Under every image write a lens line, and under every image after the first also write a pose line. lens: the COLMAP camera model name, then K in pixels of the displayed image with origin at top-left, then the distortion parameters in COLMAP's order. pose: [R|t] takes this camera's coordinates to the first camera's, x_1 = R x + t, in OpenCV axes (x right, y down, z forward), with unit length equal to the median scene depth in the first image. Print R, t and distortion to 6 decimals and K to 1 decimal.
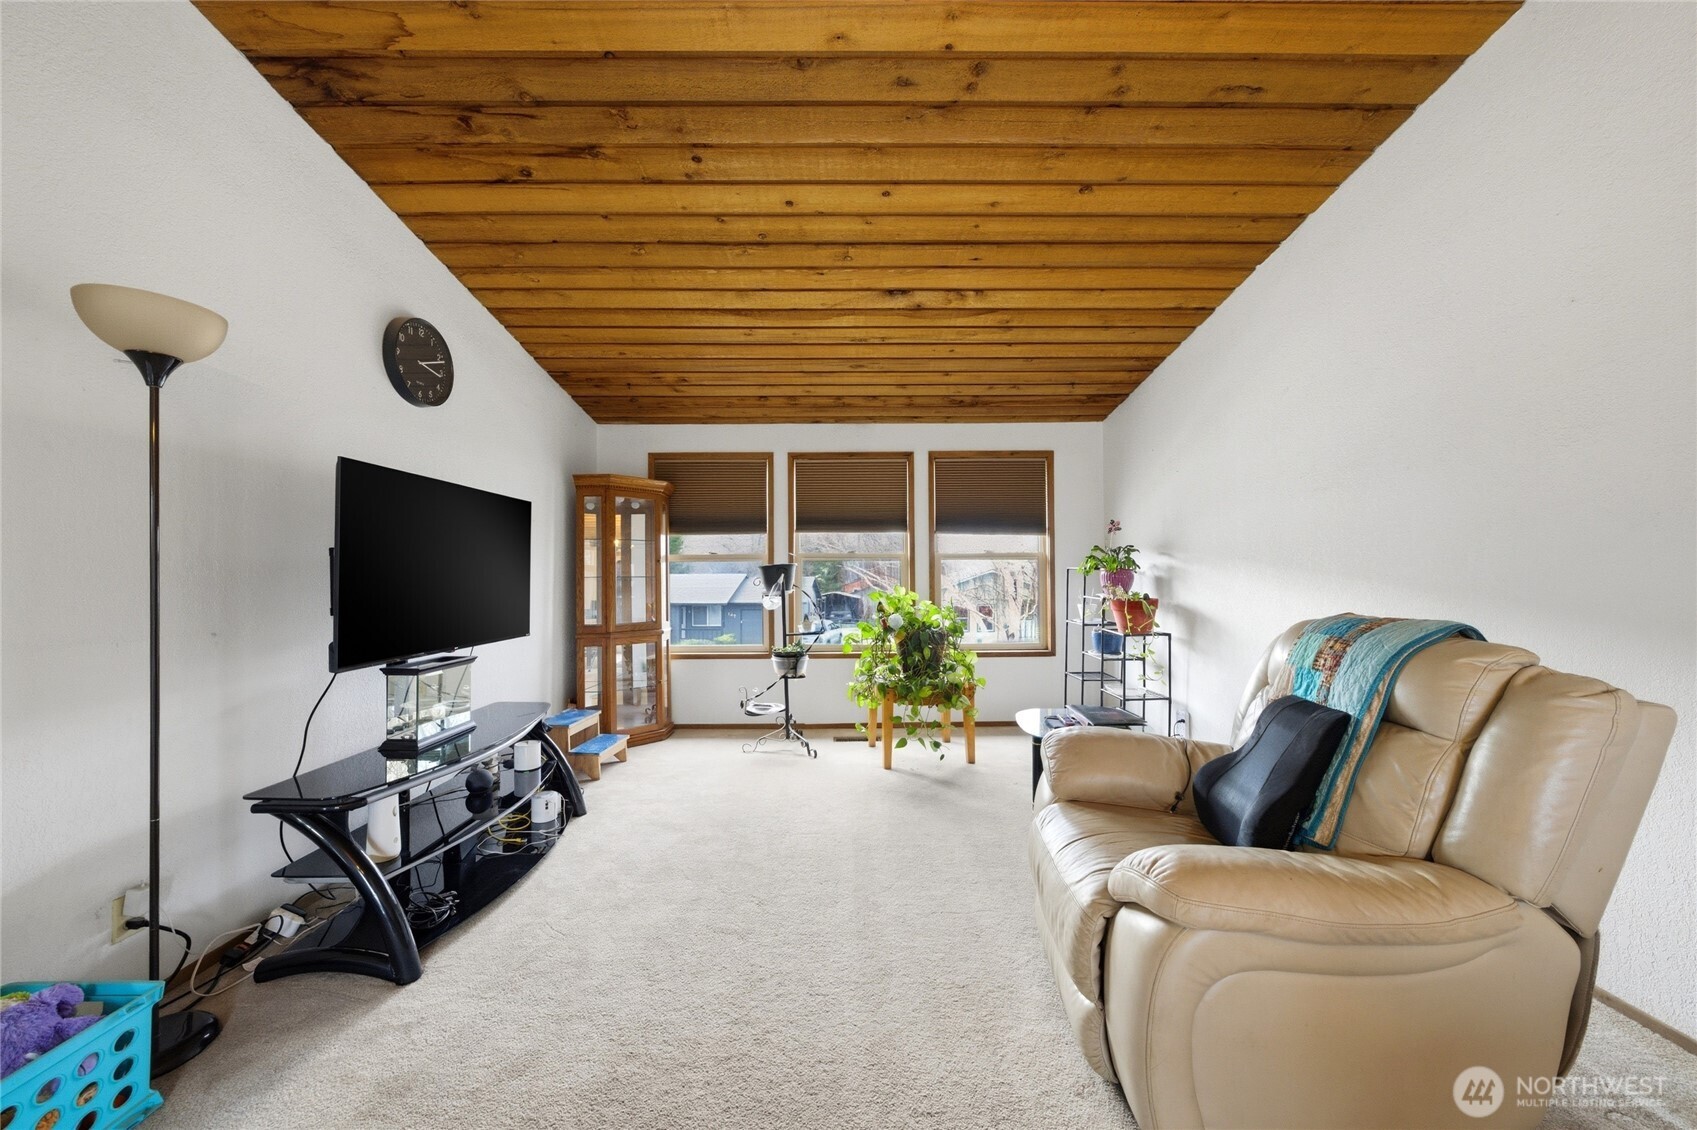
lens RADIAL K [[595.0, 0, 836.7], [0, 595.0, 568.8], [0, 0, 1]] dist [-0.009813, 0.000270]
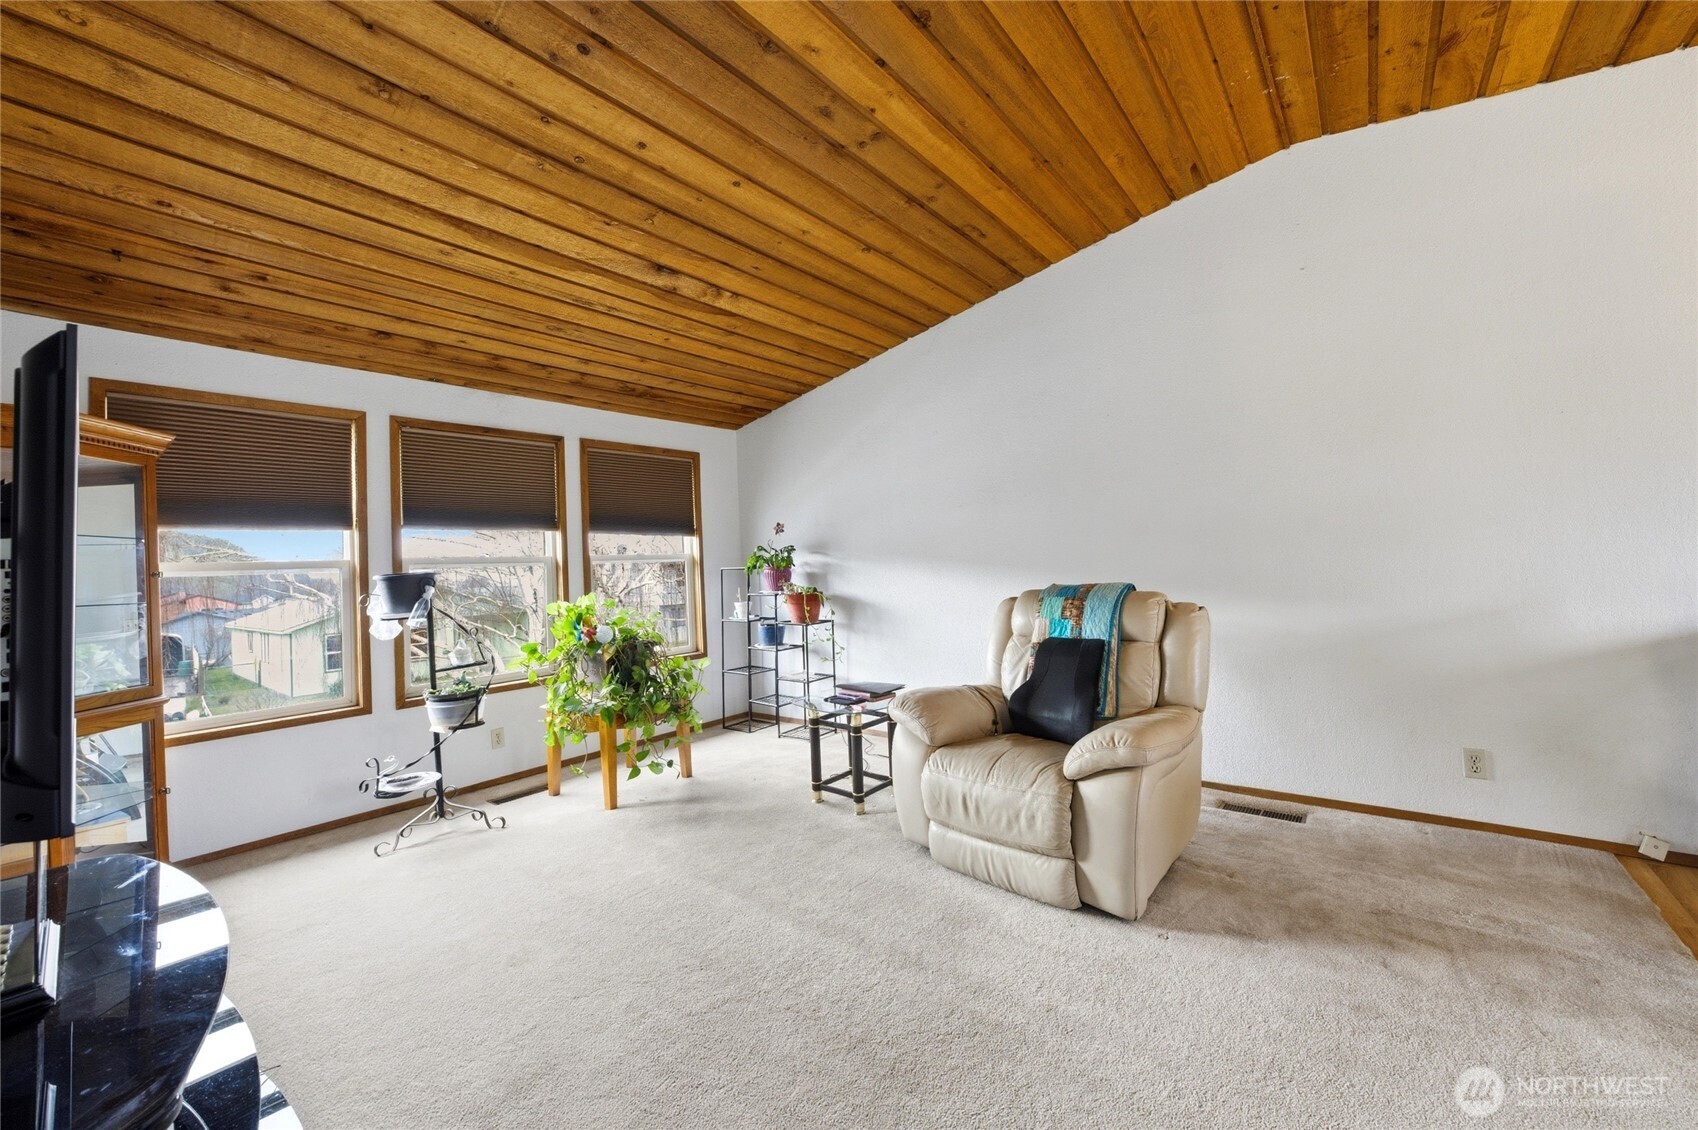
lens RADIAL K [[651.4, 0, 846.8], [0, 651.4, 547.7], [0, 0, 1]] dist [-0.002191, 0.000220]
pose [[0.650389, -0.002275, 0.759598, -0.421123], [0.035598, 0.998988, -0.027488, 0.002169], [-0.758766, 0.044918, 0.649812, 0.129972]]
